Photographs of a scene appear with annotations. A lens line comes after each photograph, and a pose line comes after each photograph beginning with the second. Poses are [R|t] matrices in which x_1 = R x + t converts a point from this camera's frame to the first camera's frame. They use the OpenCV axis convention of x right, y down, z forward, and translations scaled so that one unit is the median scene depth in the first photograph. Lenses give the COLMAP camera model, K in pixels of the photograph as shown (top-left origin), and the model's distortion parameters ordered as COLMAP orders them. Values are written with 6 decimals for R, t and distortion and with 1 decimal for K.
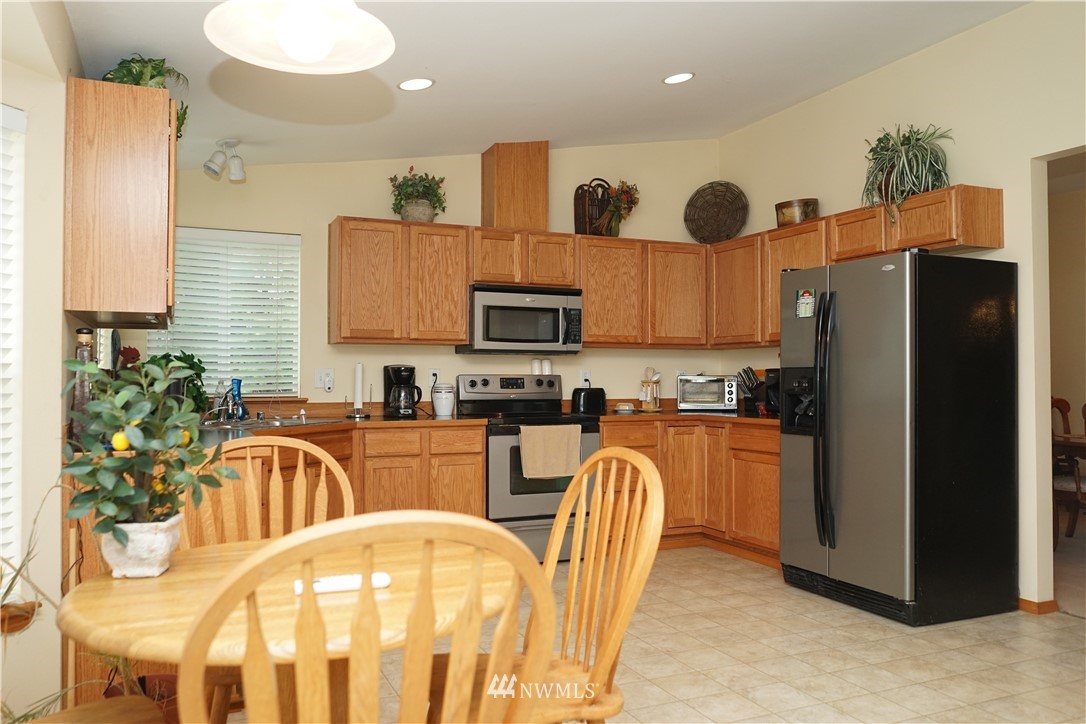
lens RADIAL K [[832.7, 0, 543.8], [0, 832.7, 361.7], [0, 0, 1]] dist [-0.023770, 0.012527]
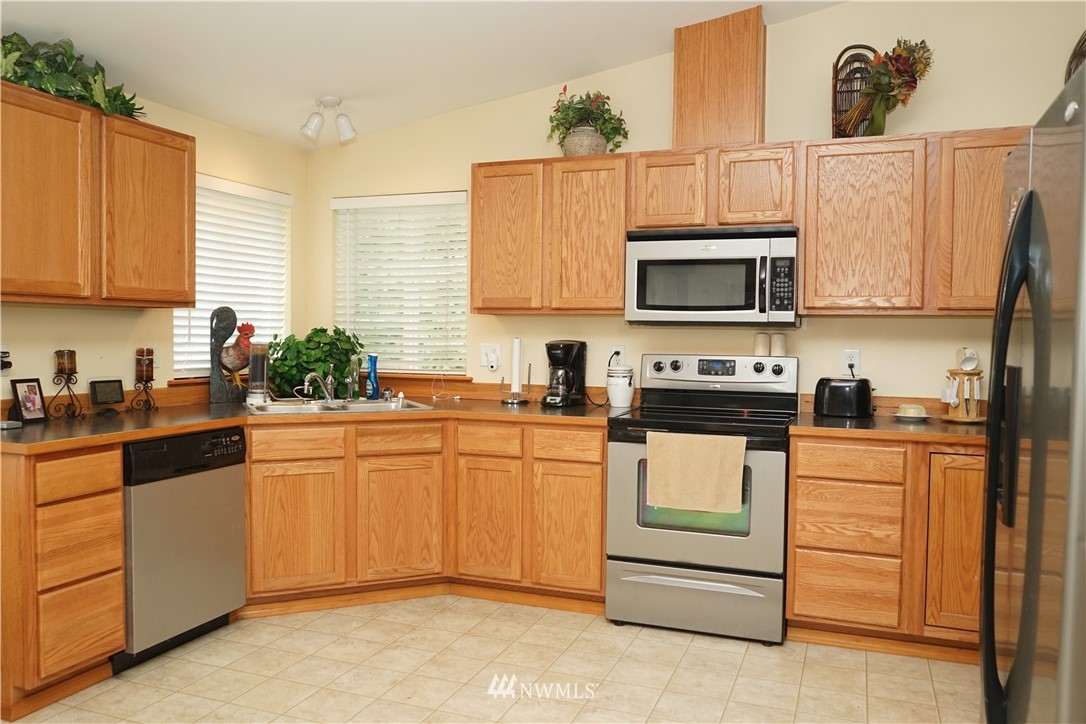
lens RADIAL K [[832.7, 0, 543.8], [0, 832.7, 361.7], [0, 0, 1]] dist [-0.023770, 0.012527]
pose [[0.704201, 0.032572, -0.709253, 0.379056], [0.003505, 0.998775, 0.049349, -0.015205], [0.709992, -0.037238, 0.703225, 0.419630]]
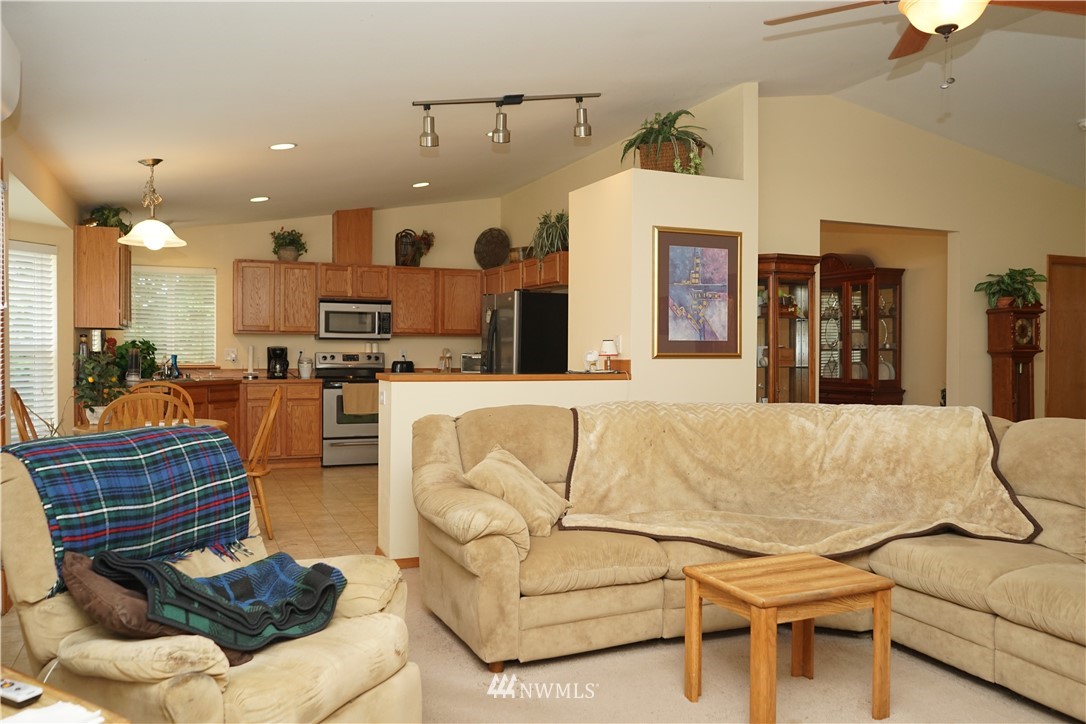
lens RADIAL K [[832.7, 0, 543.8], [0, 832.7, 361.7], [0, 0, 1]] dist [-0.023770, 0.012527]
pose [[0.999846, 0.007745, -0.015717, 0.382410], [-0.007157, 0.999286, 0.037111, -0.030838], [0.015994, -0.036993, 0.999188, -0.643130]]
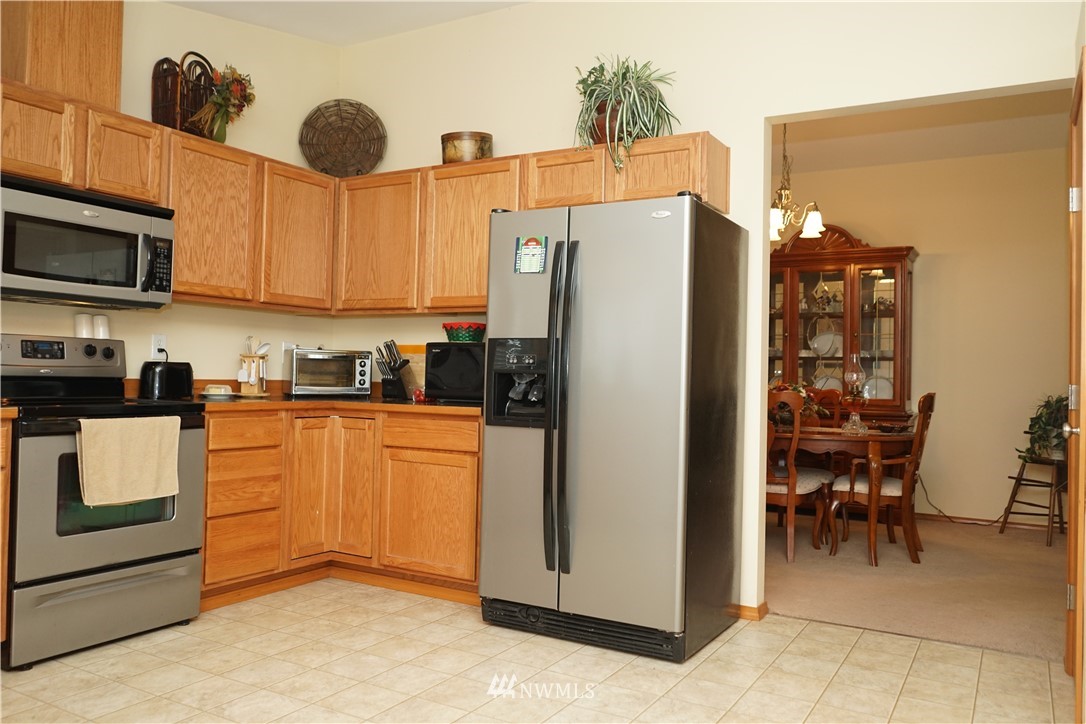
lens RADIAL K [[832.7, 0, 543.8], [0, 832.7, 361.7], [0, 0, 1]] dist [-0.023770, 0.012527]
pose [[0.810097, 0.028320, 0.585611, -0.100412], [-0.034594, 0.999401, -0.000475, 0.023343], [-0.585274, -0.019873, 0.810592, 0.307786]]
